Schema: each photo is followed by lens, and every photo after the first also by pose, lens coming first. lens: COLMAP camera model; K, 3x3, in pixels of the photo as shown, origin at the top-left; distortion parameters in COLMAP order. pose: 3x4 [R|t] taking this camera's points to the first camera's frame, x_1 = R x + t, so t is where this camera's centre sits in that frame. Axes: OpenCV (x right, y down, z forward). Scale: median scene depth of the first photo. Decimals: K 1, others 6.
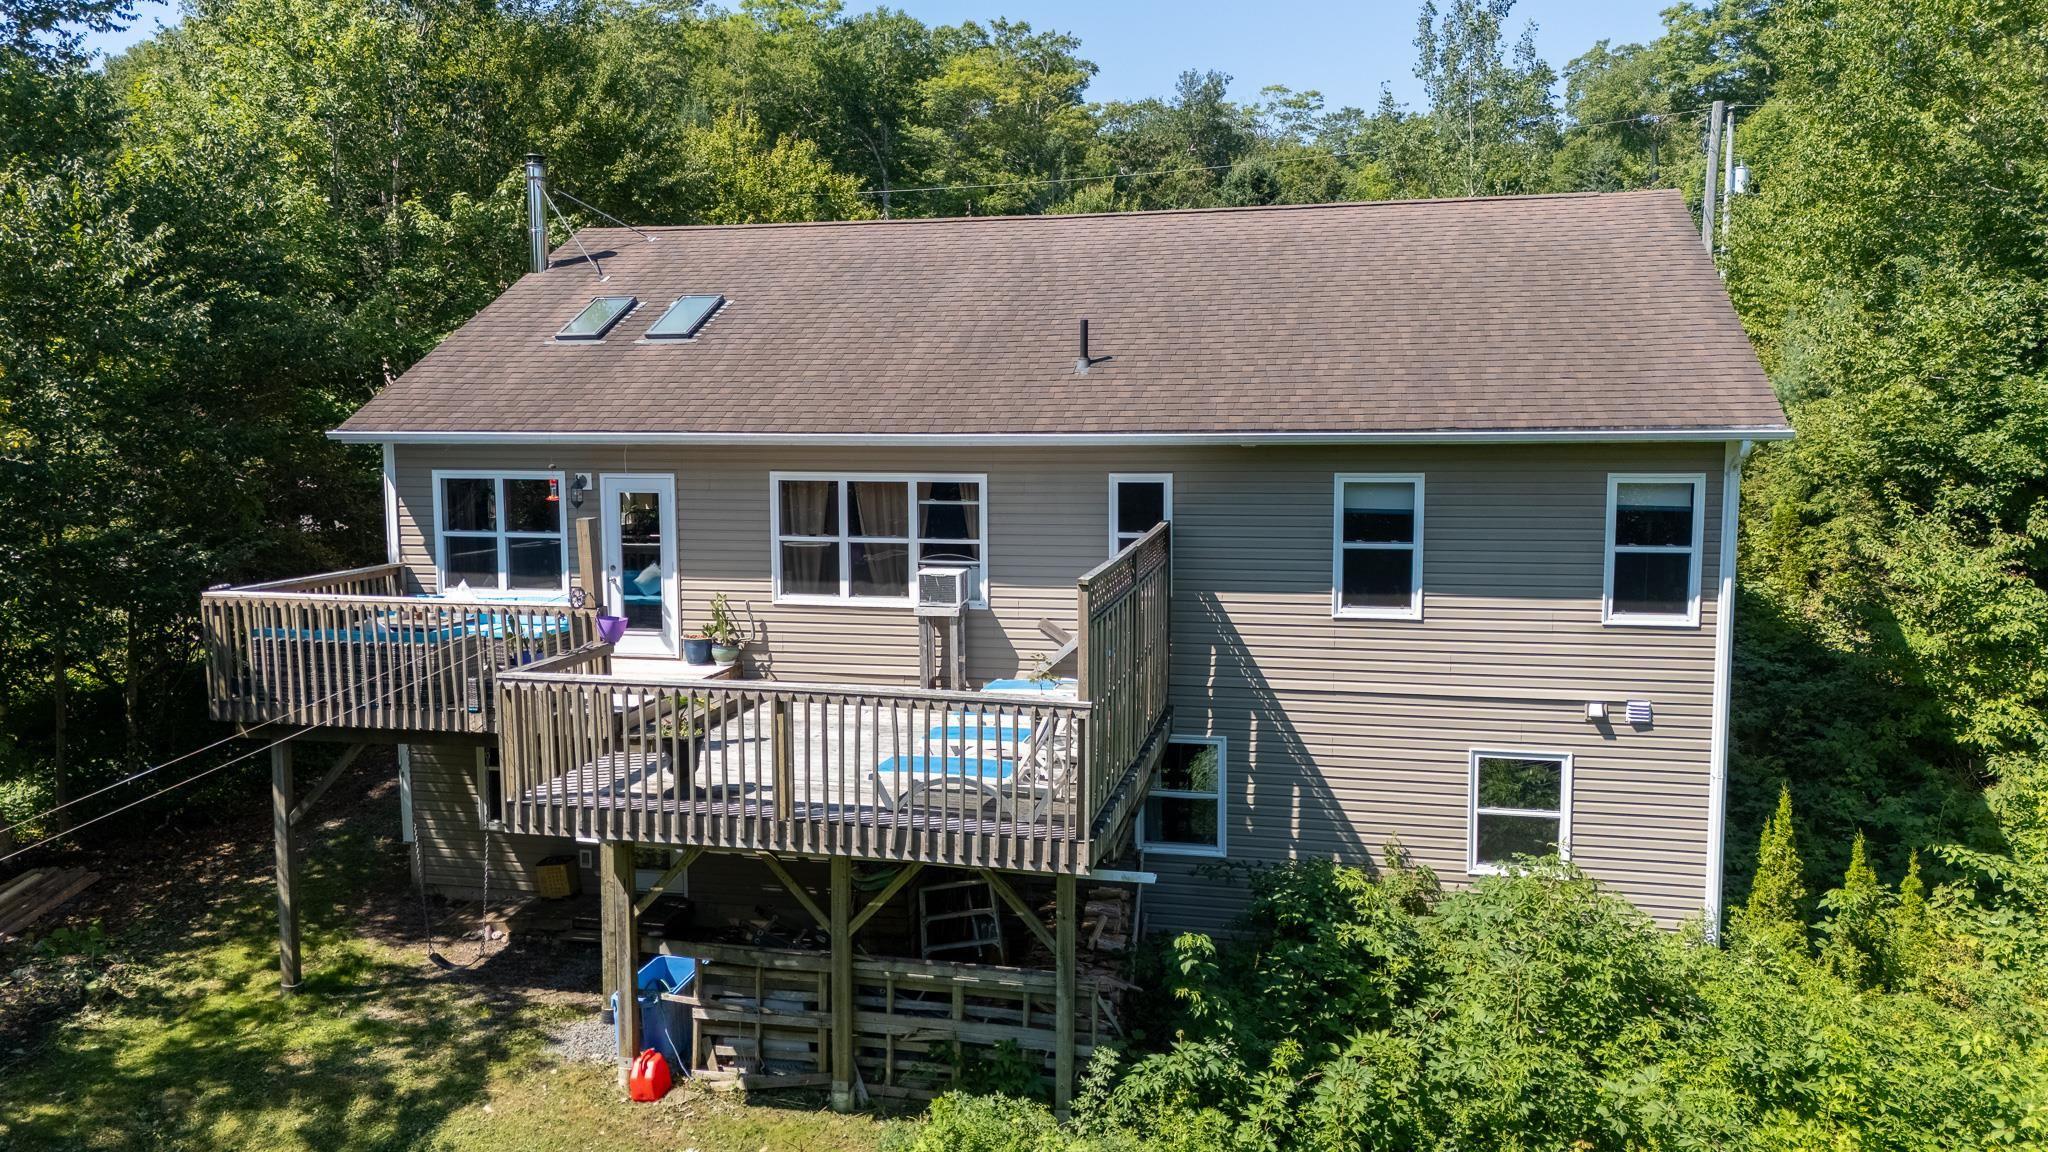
lens RADIAL K [[1516.4, 0, 1024.0], [0, 1516.4, 576.0], [0, 0, 1]] dist [0.095167, -0.075561]
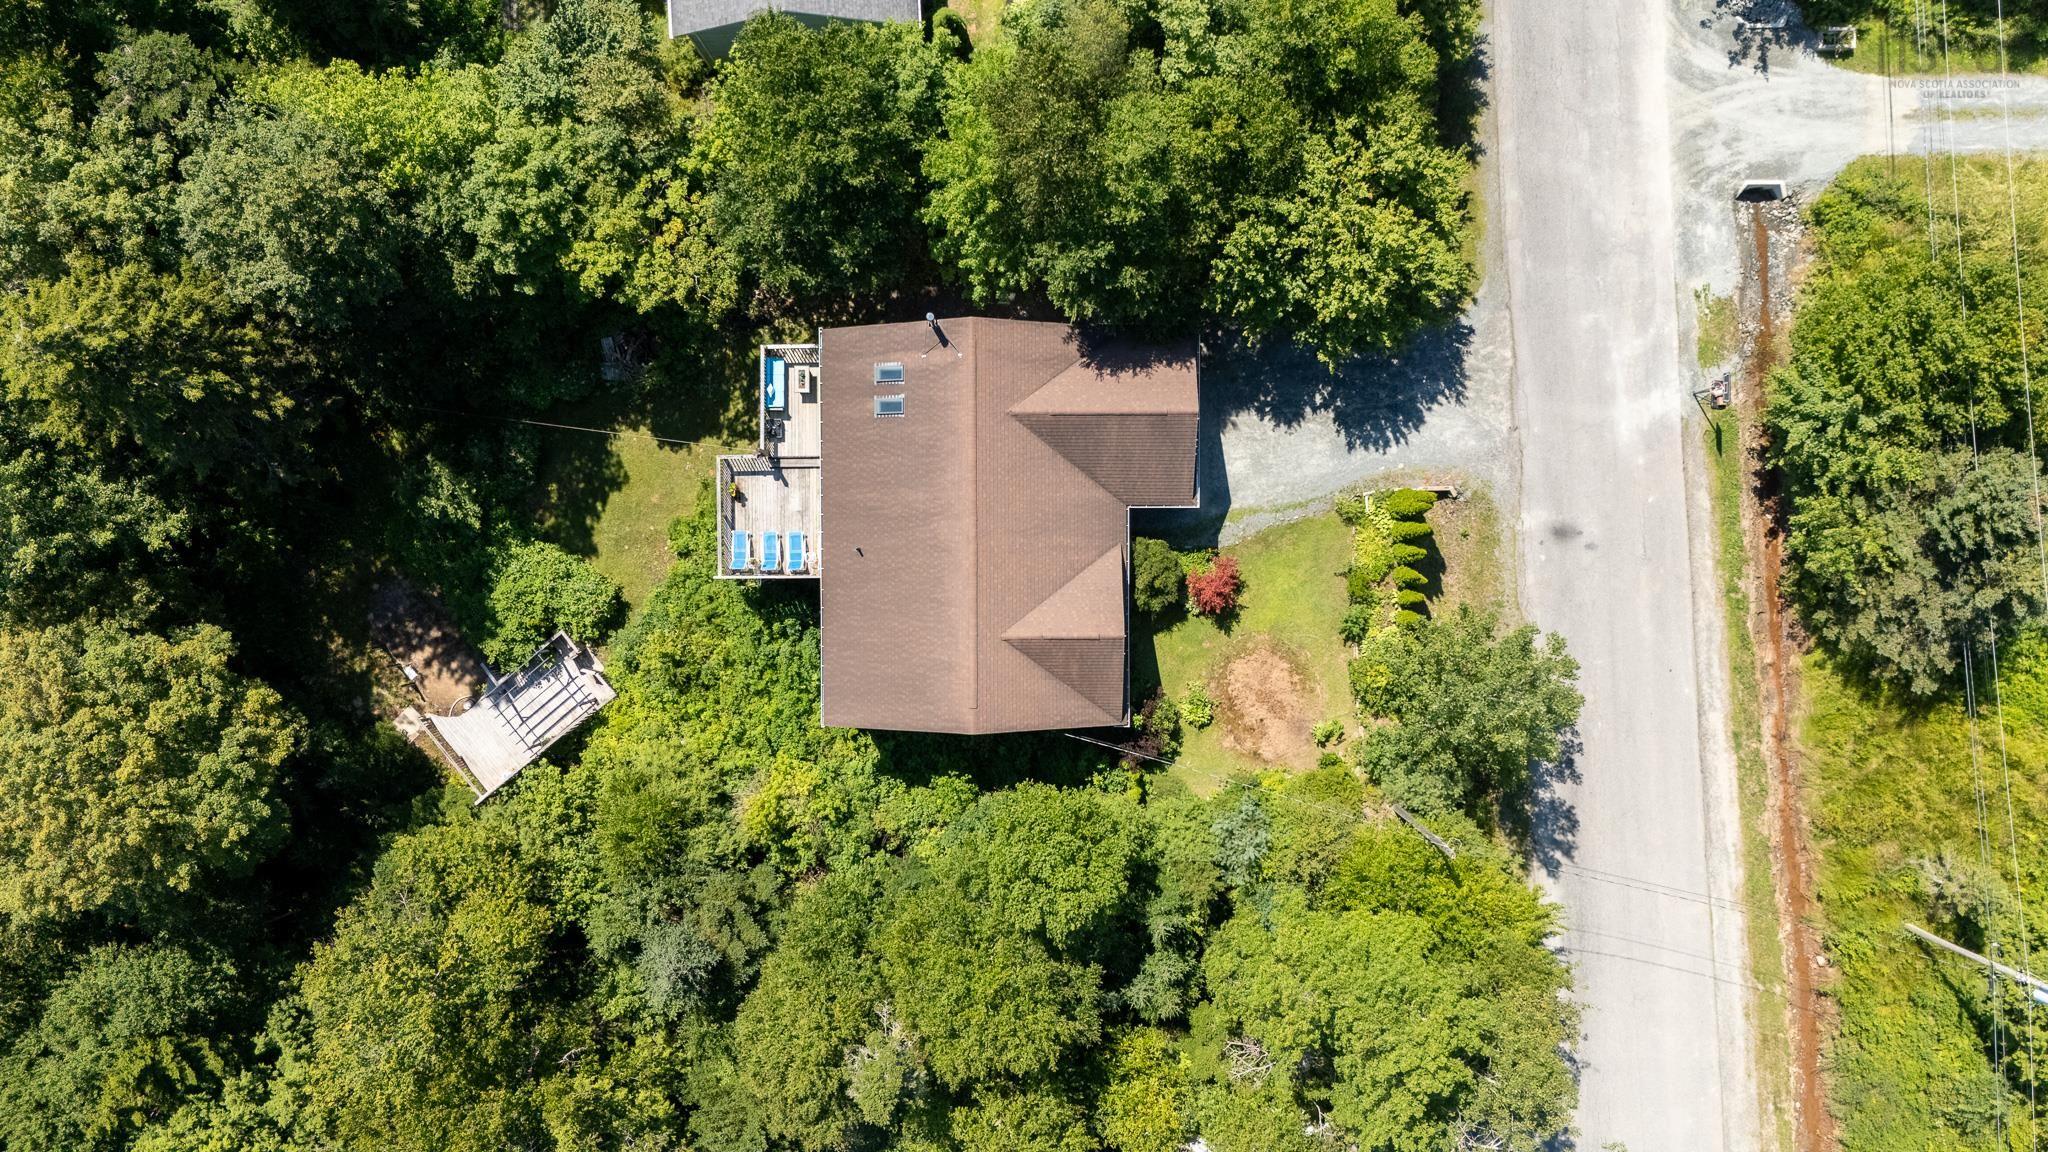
lens RADIAL K [[1502.0, 0, 1029.1], [0, 1502.0, 566.9], [0, 0, 1]] dist [0.119378, -0.144643]
pose [[0.232889, 0.971934, 0.033276, 0.054503], [-0.116365, -0.006121, 0.993188, -3.718074], [0.965516, -0.235175, 0.111674, 1.036701]]
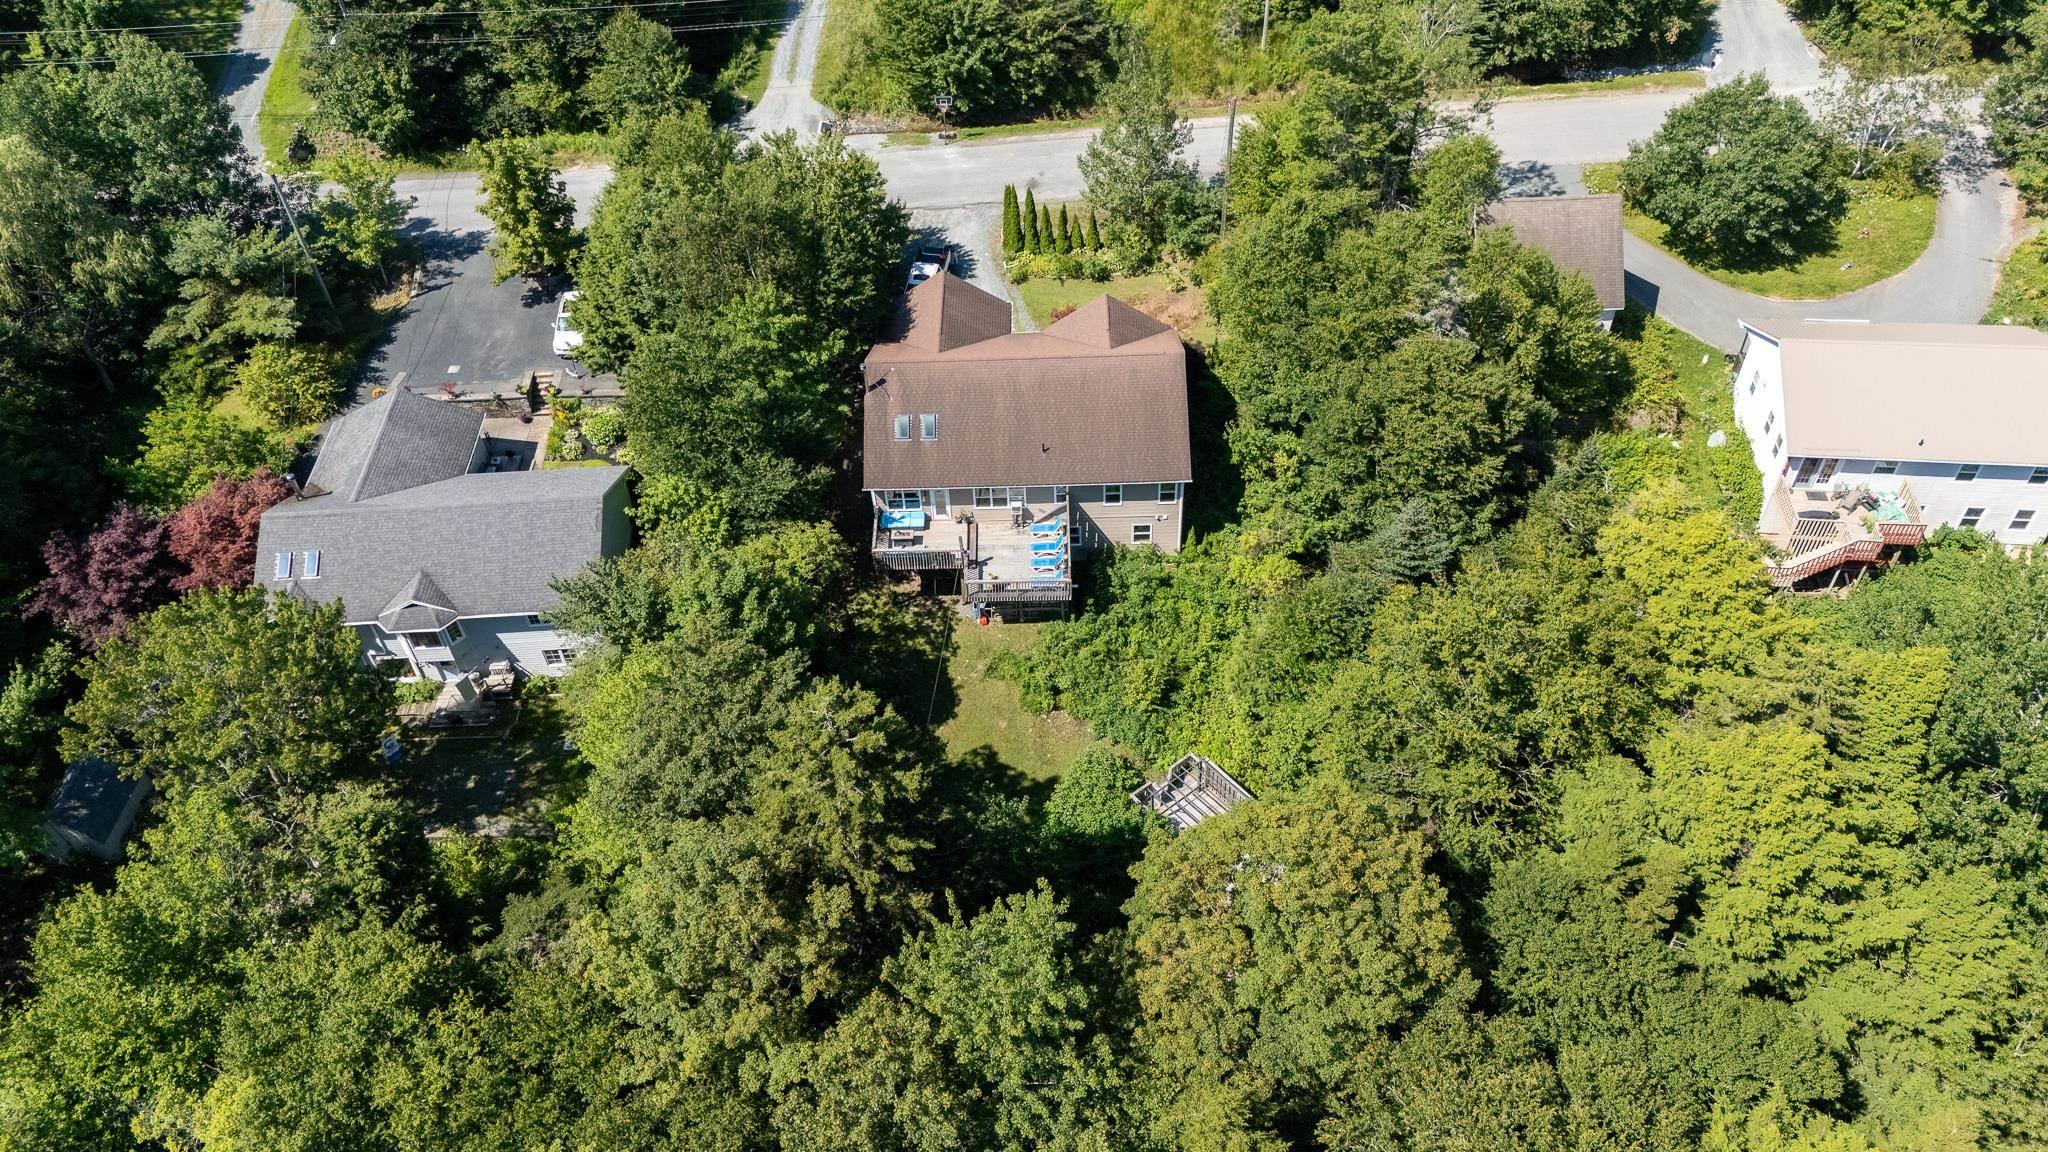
lens RADIAL K [[1502.0, 0, 1029.1], [0, 1502.0, 566.9], [0, 0, 1]] dist [0.119378, -0.144643]
pose [[0.973369, -0.183038, 0.138023, -0.663824], [0.055470, 0.772234, 0.632912, -2.659246], [-0.222433, -0.608401, 0.761822, -2.470935]]
